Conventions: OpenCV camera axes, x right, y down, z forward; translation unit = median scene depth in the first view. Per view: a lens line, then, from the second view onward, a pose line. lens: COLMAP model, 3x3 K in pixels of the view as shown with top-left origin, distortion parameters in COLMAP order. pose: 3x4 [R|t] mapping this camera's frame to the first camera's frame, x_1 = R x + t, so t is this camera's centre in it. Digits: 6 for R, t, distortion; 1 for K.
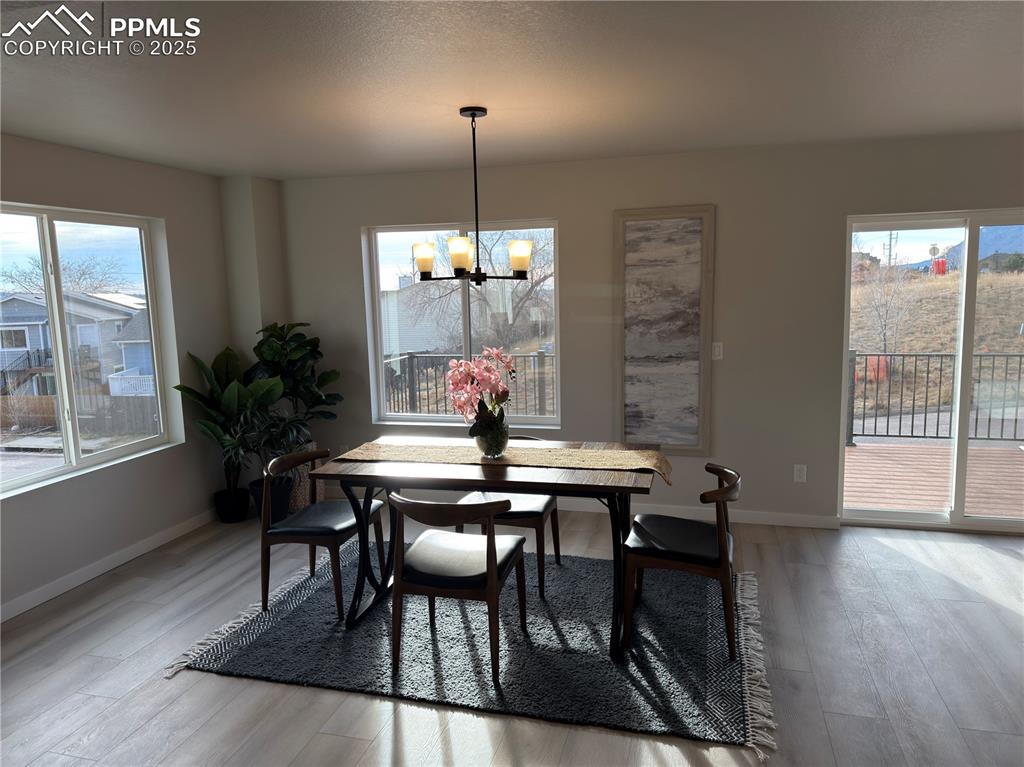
lens RADIAL K [[725.8, 0, 512.0], [0, 725.8, 383.5], [0, 0, 1]] dist [0.063931, 0.000119]
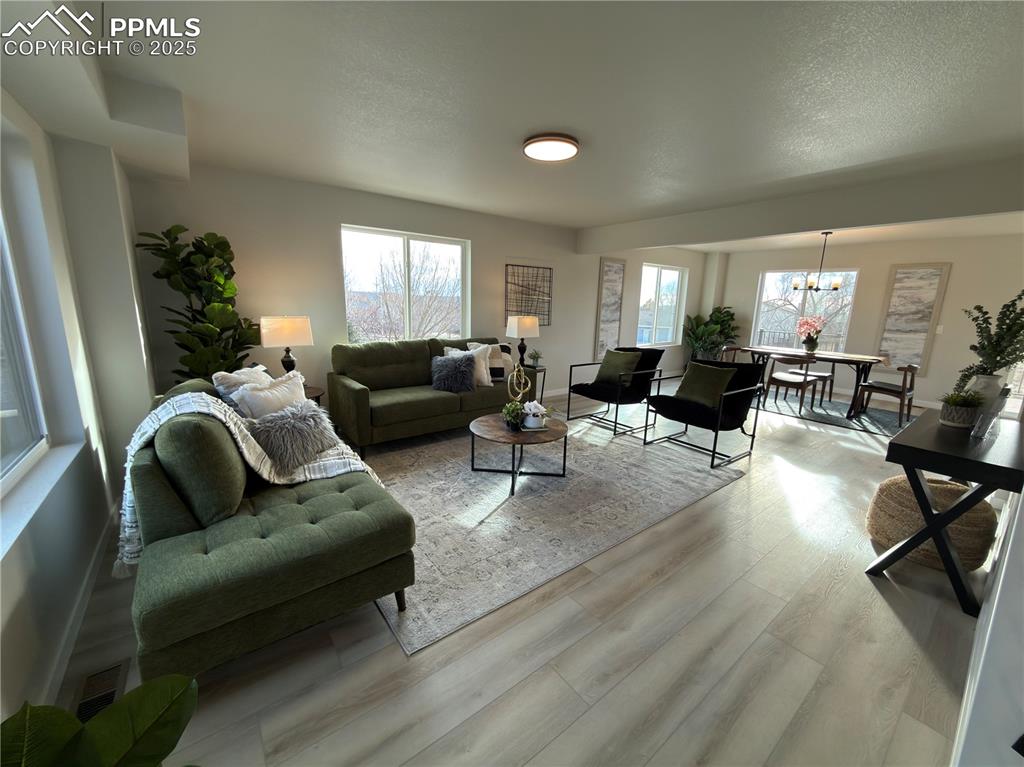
lens RADIAL K [[407.5, 0, 512.0], [0, 407.5, 383.5], [0, 0, 1]] dist [0.001392, -0.000058]
pose [[0.798466, 0.166354, -0.578601, -0.010304], [-0.128092, 0.986004, 0.106722, 0.153688], [0.588256, -0.011100, 0.808599, -0.776027]]
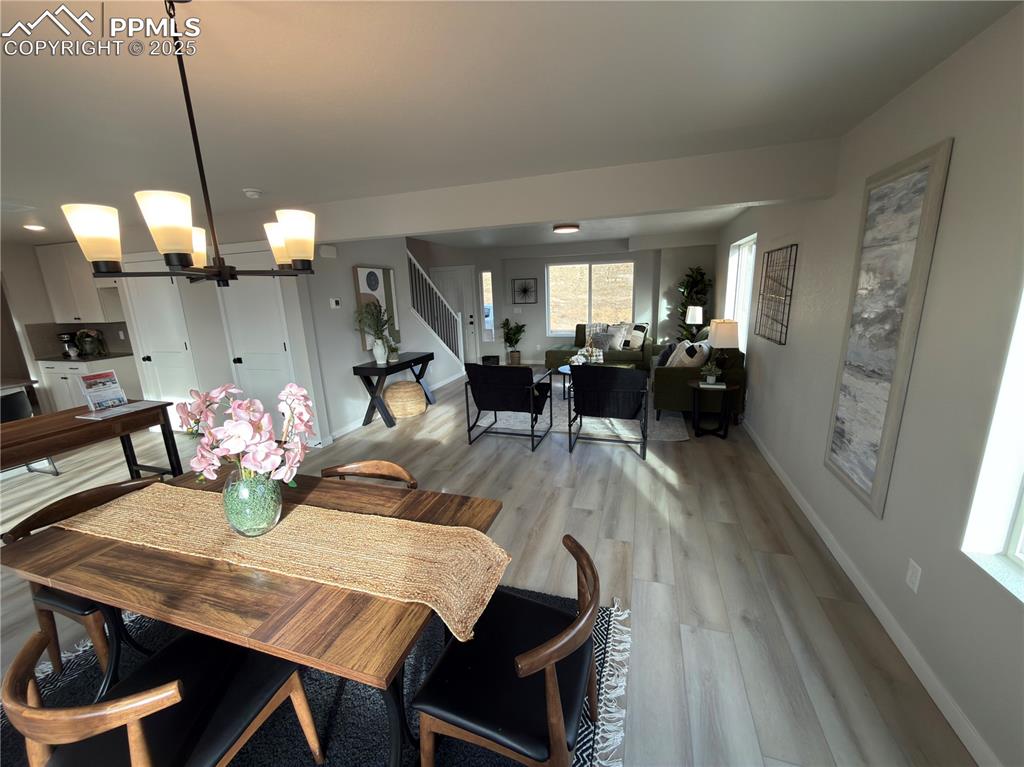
lens RADIAL K [[407.5, 0, 512.0], [0, 407.5, 383.5], [0, 0, 1]] dist [0.001392, -0.000058]
pose [[-0.997256, 0.051911, 0.052775, -0.227311], [0.067300, 0.932711, 0.354290, -0.121389], [-0.030832, 0.356869, -0.933645, 0.985688]]
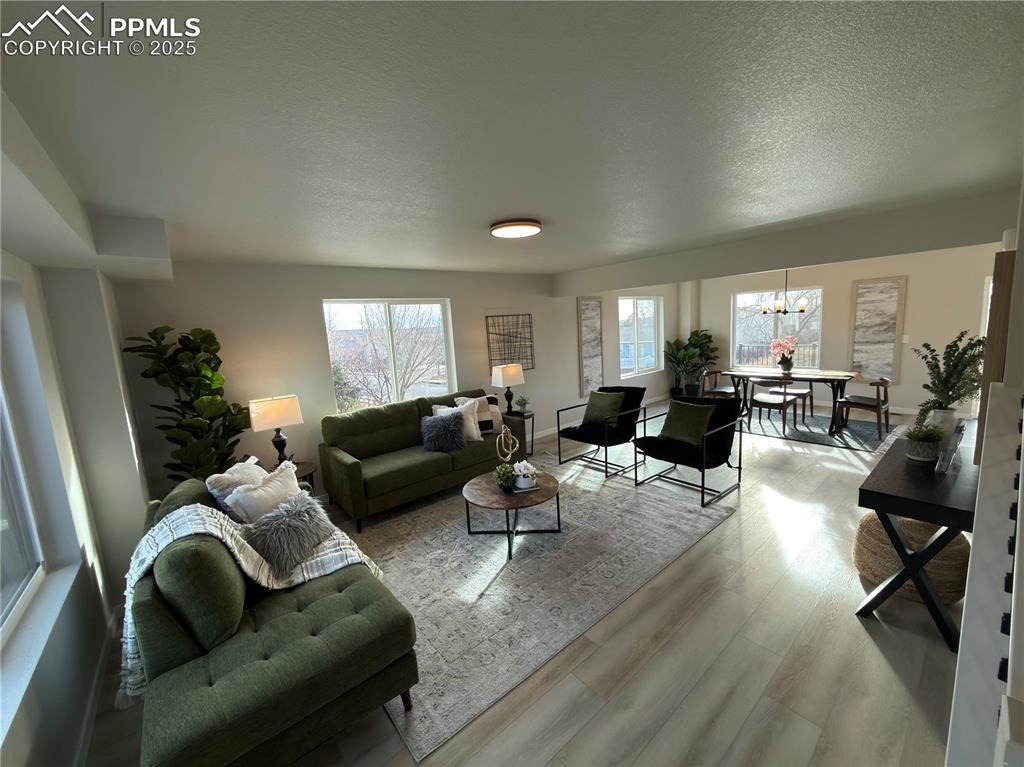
lens RADIAL K [[407.5, 0, 512.0], [0, 407.5, 383.5], [0, 0, 1]] dist [0.001392, -0.000058]
pose [[0.820287, 0.060105, -0.568786, 0.003227], [-0.039656, 0.998047, 0.048275, 0.084972], [0.570576, -0.017043, 0.821068, -0.786027]]
